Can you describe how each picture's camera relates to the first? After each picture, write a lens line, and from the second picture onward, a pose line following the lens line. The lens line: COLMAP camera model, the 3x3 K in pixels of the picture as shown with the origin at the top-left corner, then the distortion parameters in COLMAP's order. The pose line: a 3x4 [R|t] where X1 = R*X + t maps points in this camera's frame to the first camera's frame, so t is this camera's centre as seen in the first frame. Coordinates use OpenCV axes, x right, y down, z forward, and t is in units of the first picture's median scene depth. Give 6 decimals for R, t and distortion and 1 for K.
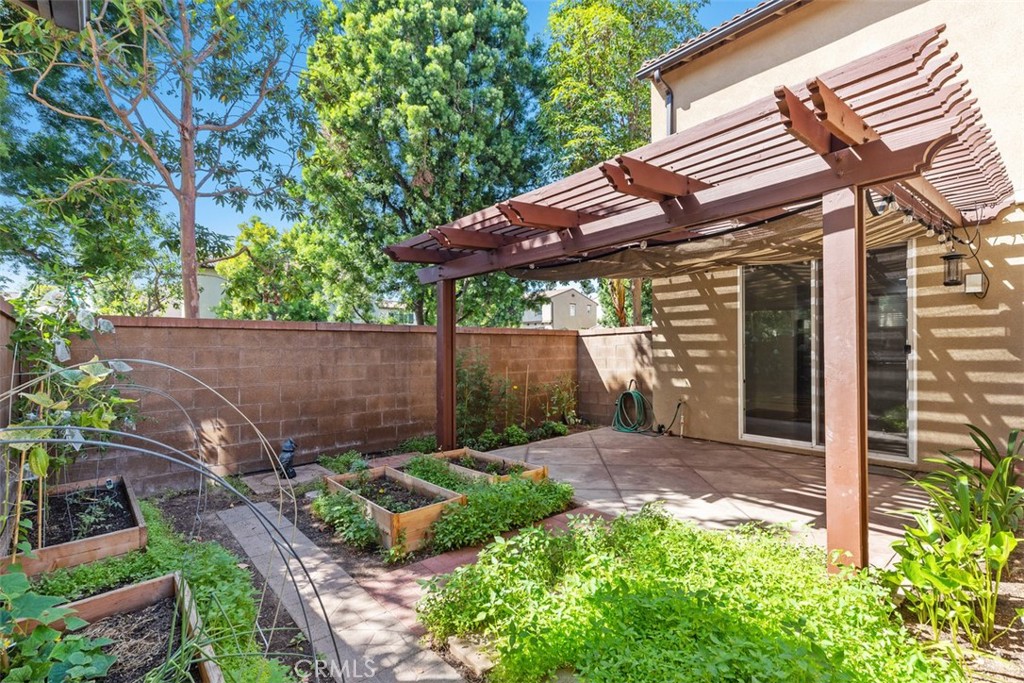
lens RADIAL K [[468.9, 0, 508.6], [0, 468.9, 342.6], [0, 0, 1]] dist [0.004118, -0.000177]
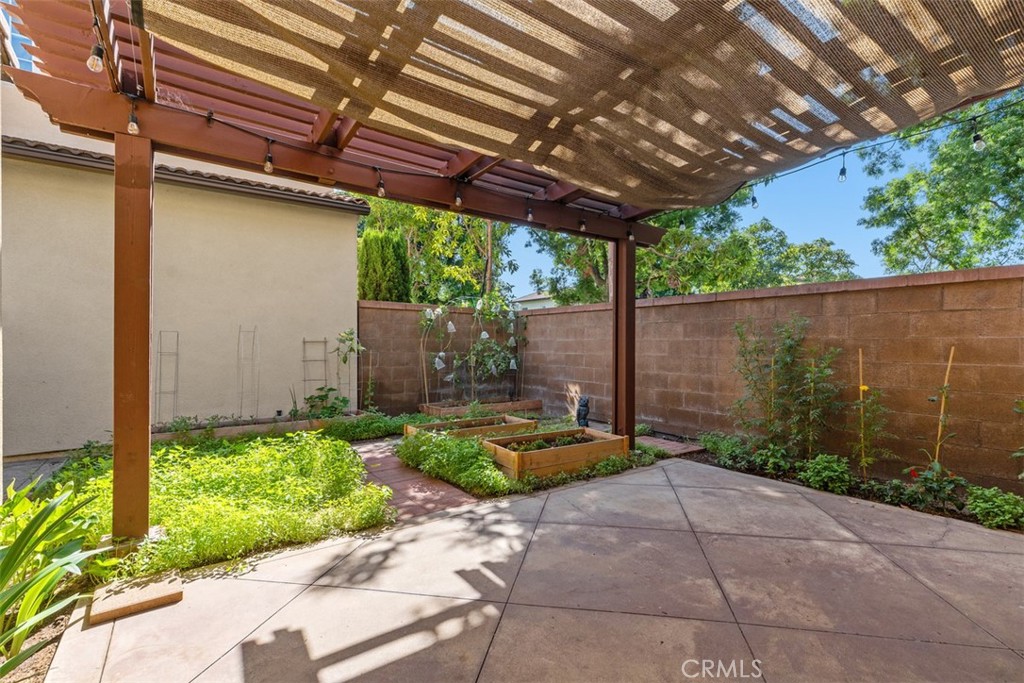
lens RADIAL K [[468.9, 0, 509.4], [0, 468.9, 341.6], [0, 0, 1]] dist [0.004118, -0.000177]
pose [[-0.079958, -0.004145, -0.996790, 0.665110], [-0.000301, 0.999991, -0.004134, 0.053546], [0.996798, -0.000030, -0.079958, 0.745260]]
